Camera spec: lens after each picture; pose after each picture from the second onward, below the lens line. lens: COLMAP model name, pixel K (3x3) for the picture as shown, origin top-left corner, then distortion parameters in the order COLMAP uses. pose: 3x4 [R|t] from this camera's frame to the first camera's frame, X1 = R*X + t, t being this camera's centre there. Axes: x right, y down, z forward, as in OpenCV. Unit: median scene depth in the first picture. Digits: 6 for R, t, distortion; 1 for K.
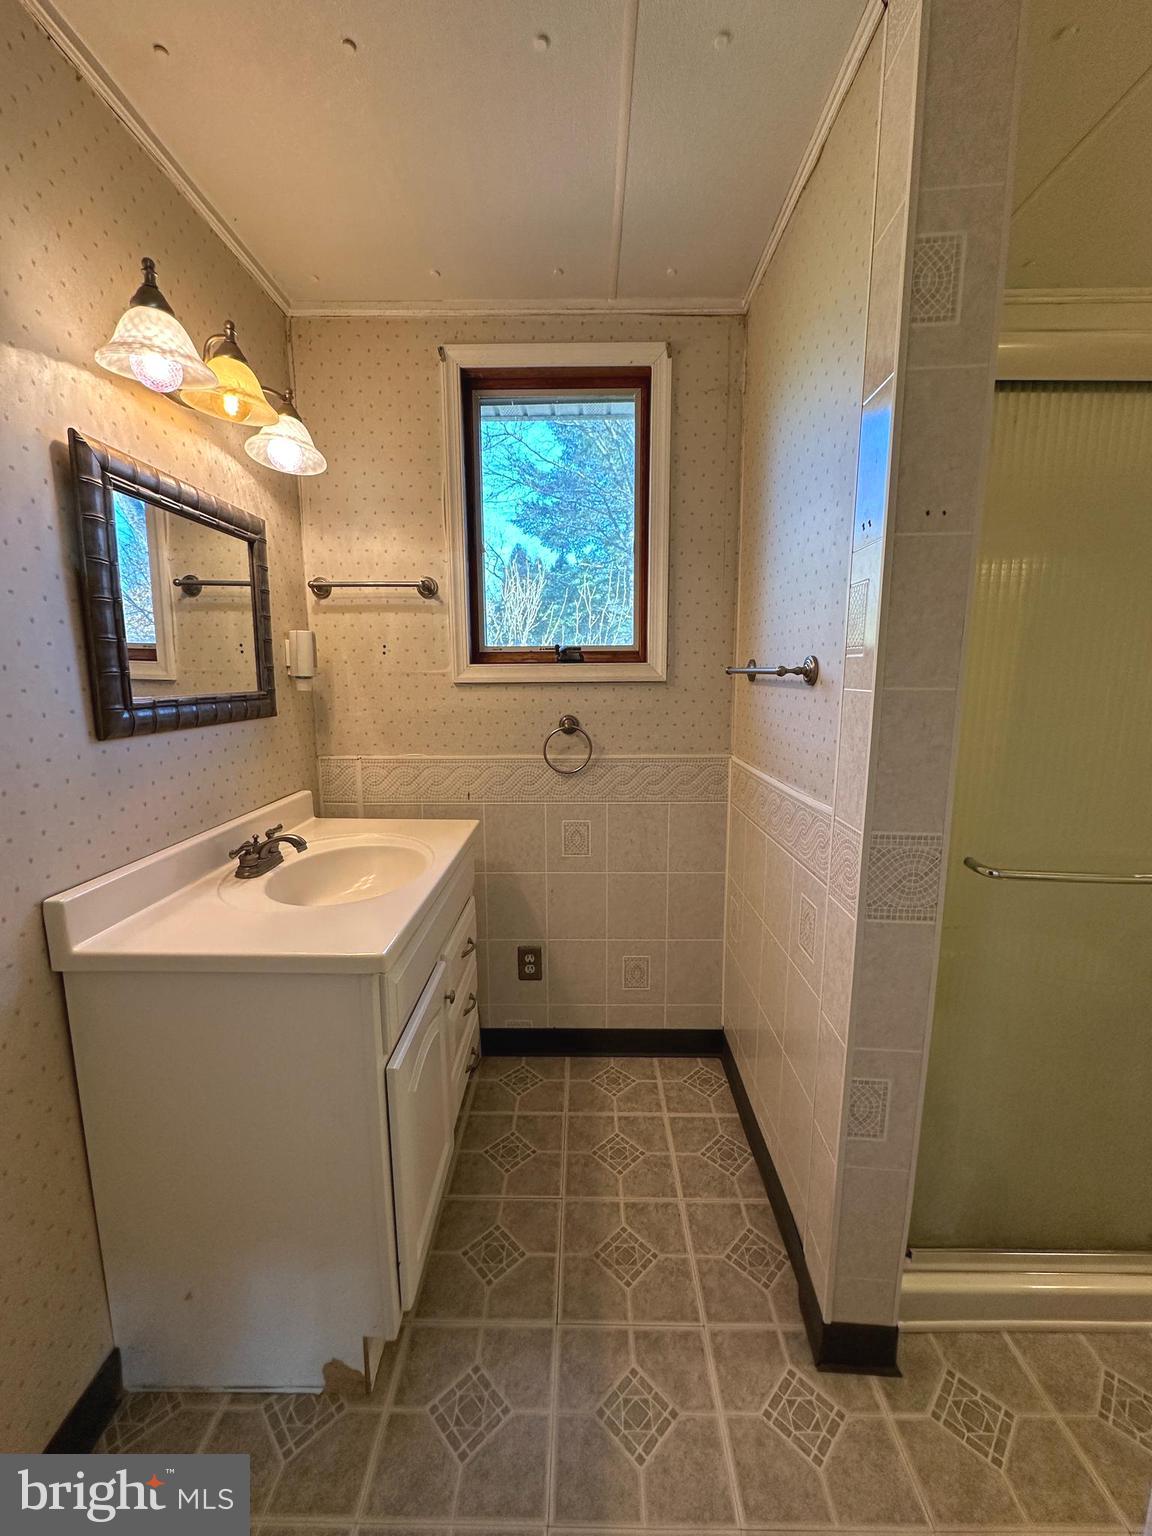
lens RADIAL K [[611.3, 0, 575.9], [0, 611.3, 767.5], [0, 0, 1]] dist [-0.003483, 0.000447]
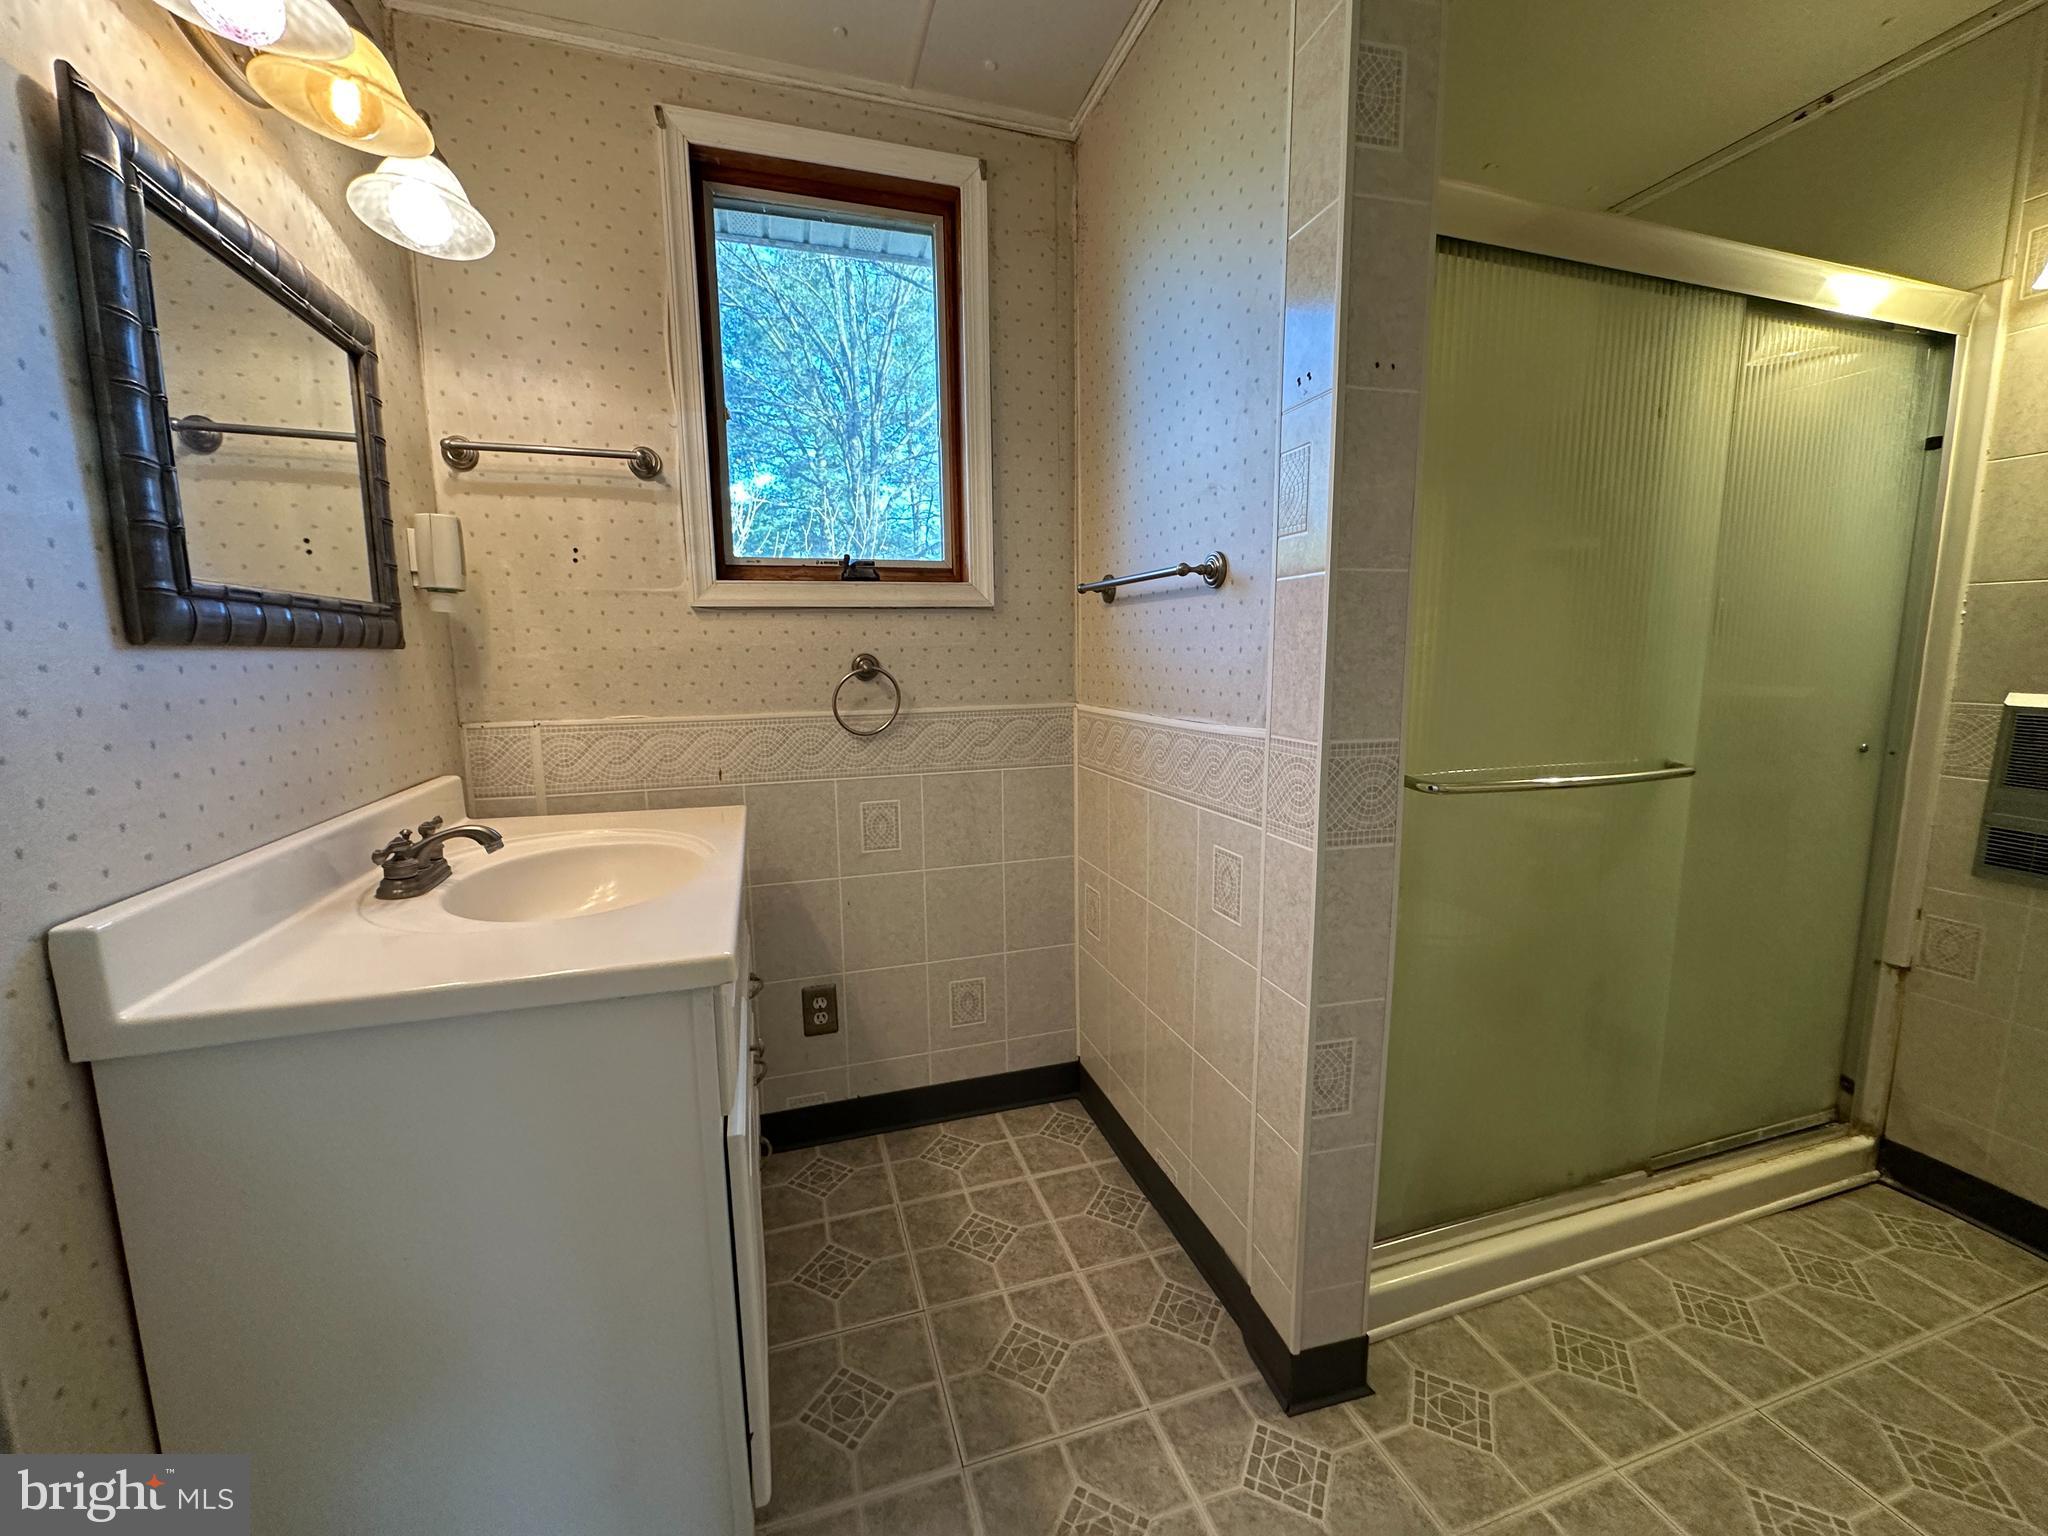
lens RADIAL K [[815.1, 0, 1023.1], [0, 815.1, 766.6], [0, 0, 1]] dist [-0.003483, 0.000447]
pose [[0.949003, -0.051539, 0.311024, -0.185057], [0.056394, 0.998387, -0.006631, 0.084603], [-0.310181, 0.023833, 0.950379, 0.042031]]
